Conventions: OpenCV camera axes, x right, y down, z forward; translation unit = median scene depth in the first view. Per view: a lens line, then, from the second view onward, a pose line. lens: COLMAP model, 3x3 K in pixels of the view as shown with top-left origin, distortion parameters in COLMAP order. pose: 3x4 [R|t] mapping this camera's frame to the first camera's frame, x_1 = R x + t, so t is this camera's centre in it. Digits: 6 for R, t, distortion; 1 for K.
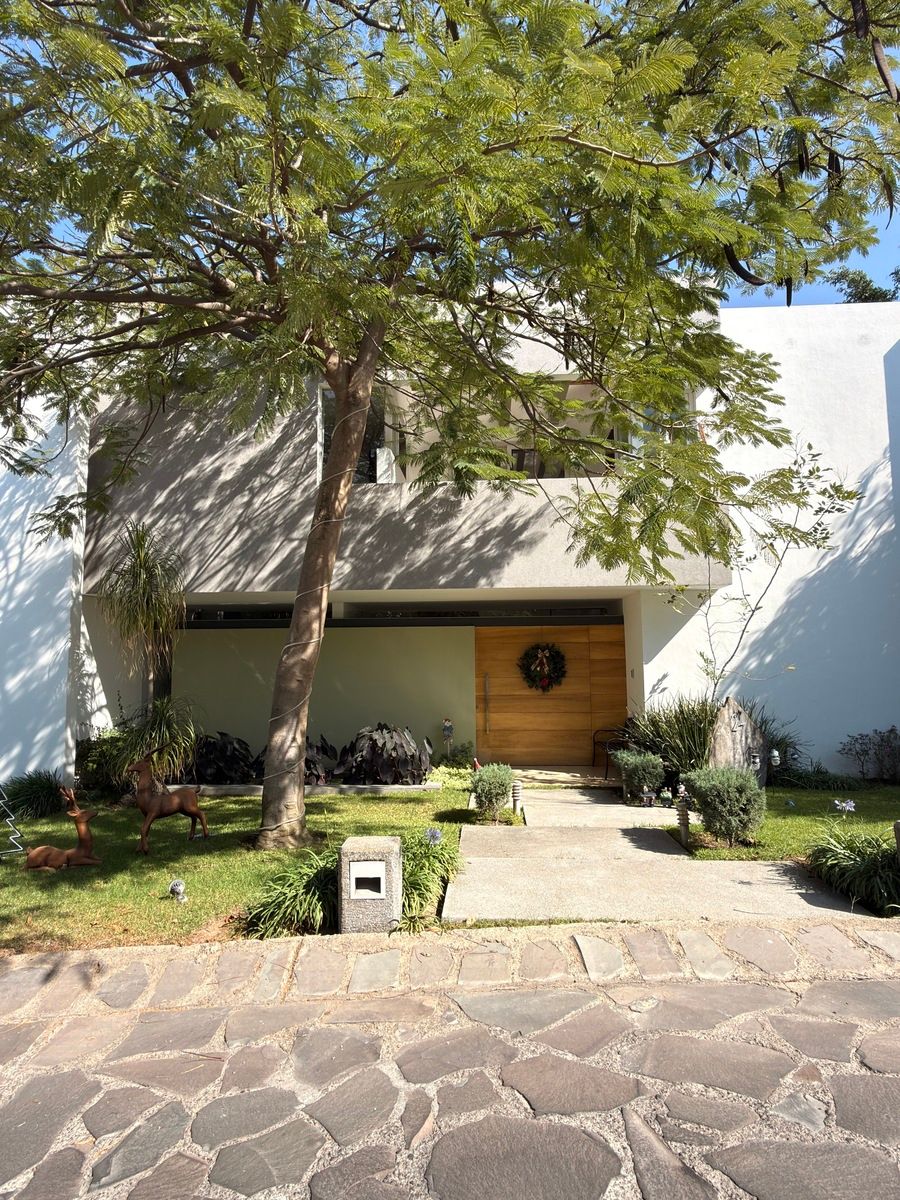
lens RADIAL K [[578.1, 0, 445.9], [0, 578.1, 609.4], [0, 0, 1]] dist [0.003430, -0.000432]
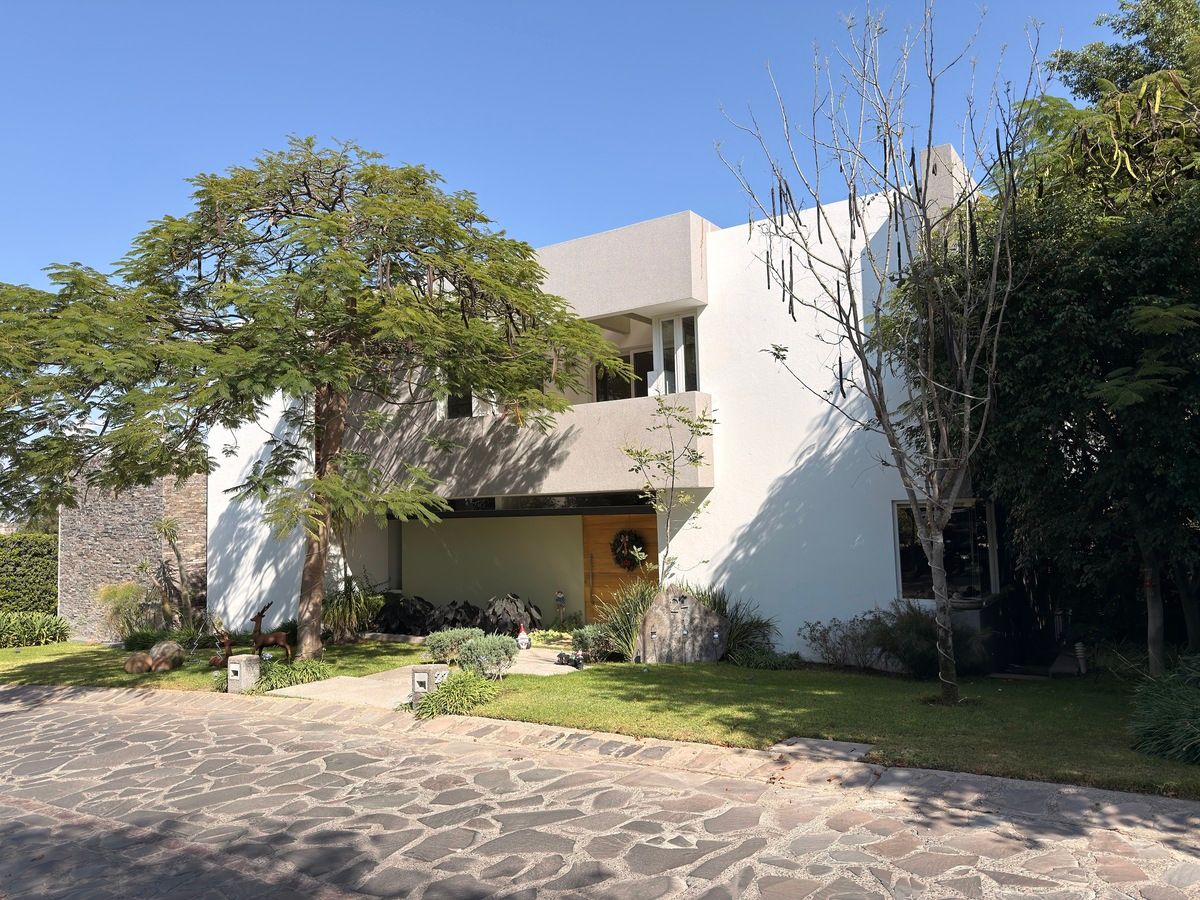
lens RADIAL K [[837.0, 0, 610.6], [0, 837.0, 439.3], [0, 0, 1]] dist [0.078675, -0.038079]
pose [[0.862827, -0.056303, -0.502355, 1.148045], [0.075176, 0.997019, 0.017375, -0.177778], [0.499879, -0.052757, 0.864487, -0.532558]]
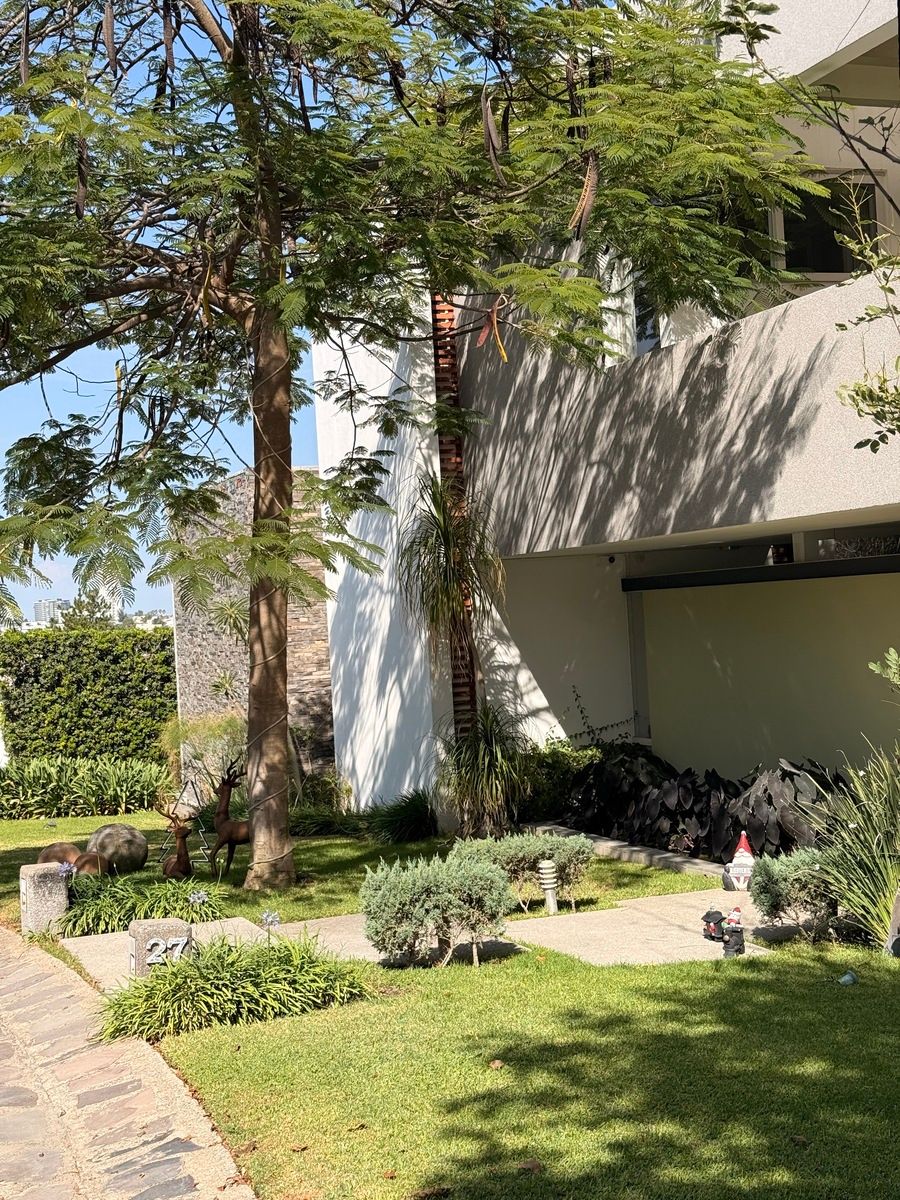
lens RADIAL K [[1675.0, 0, 444.8], [0, 1675.0, 590.0], [0, 0, 1]] dist [0.125670, 0.000000]
pose [[0.401134, -0.027092, -0.915619, 1.342973], [0.154870, 0.987179, 0.038639, -0.080087], [0.902833, -0.157302, 0.400187, 0.095537]]
